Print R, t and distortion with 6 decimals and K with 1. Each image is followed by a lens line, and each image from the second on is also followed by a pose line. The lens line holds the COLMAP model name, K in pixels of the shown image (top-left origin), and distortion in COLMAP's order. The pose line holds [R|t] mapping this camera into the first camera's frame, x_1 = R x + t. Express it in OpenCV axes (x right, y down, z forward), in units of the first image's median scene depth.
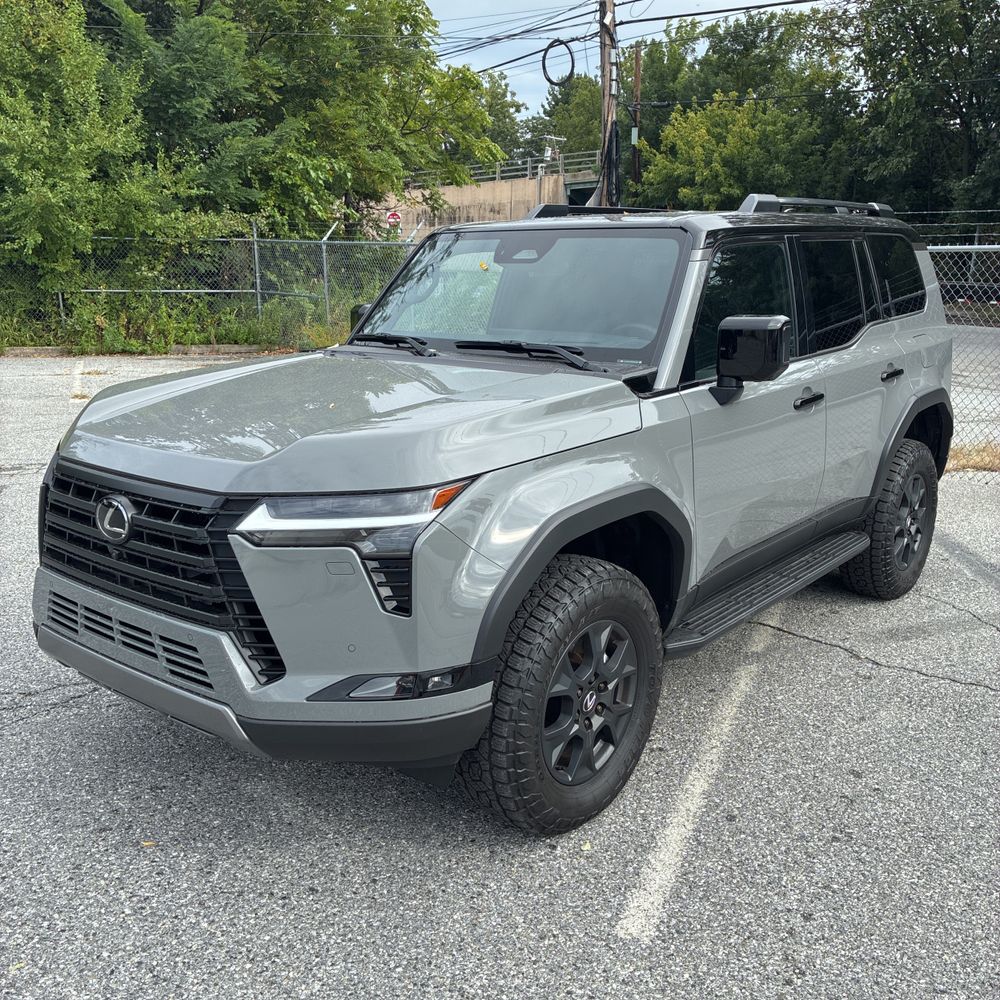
lens RADIAL K [[1012.6, 0, 500.4], [0, 1012.6, 499.6], [0, 0, 1]] dist [0.025628, 0.000000]
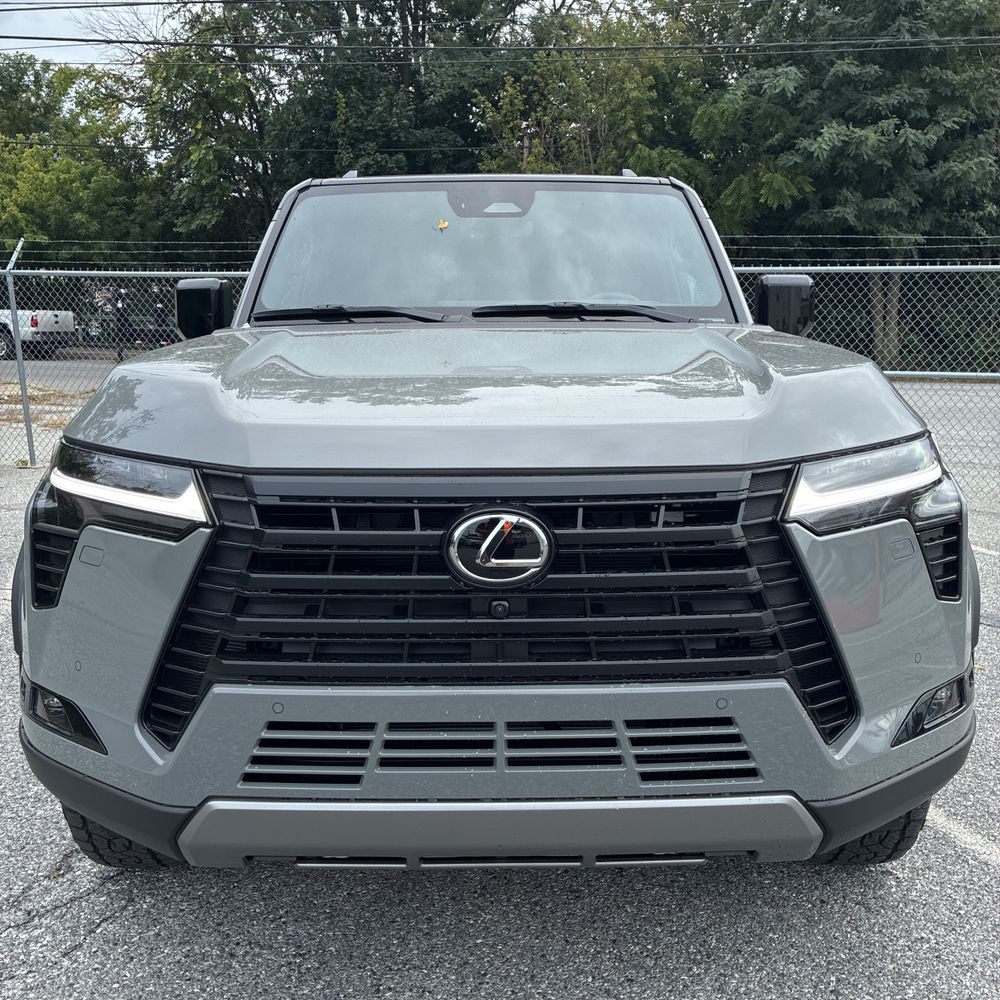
lens RADIAL K [[1012.6, 0, 519.6], [0, 1012.6, 468.5], [0, 0, 1]] dist [0.025628, 0.000000]
pose [[0.782370, -0.099533, 0.614809, -0.739672], [0.149185, 0.988359, -0.029835, -0.006392], [-0.604683, 0.115062, 0.788111, 0.543745]]
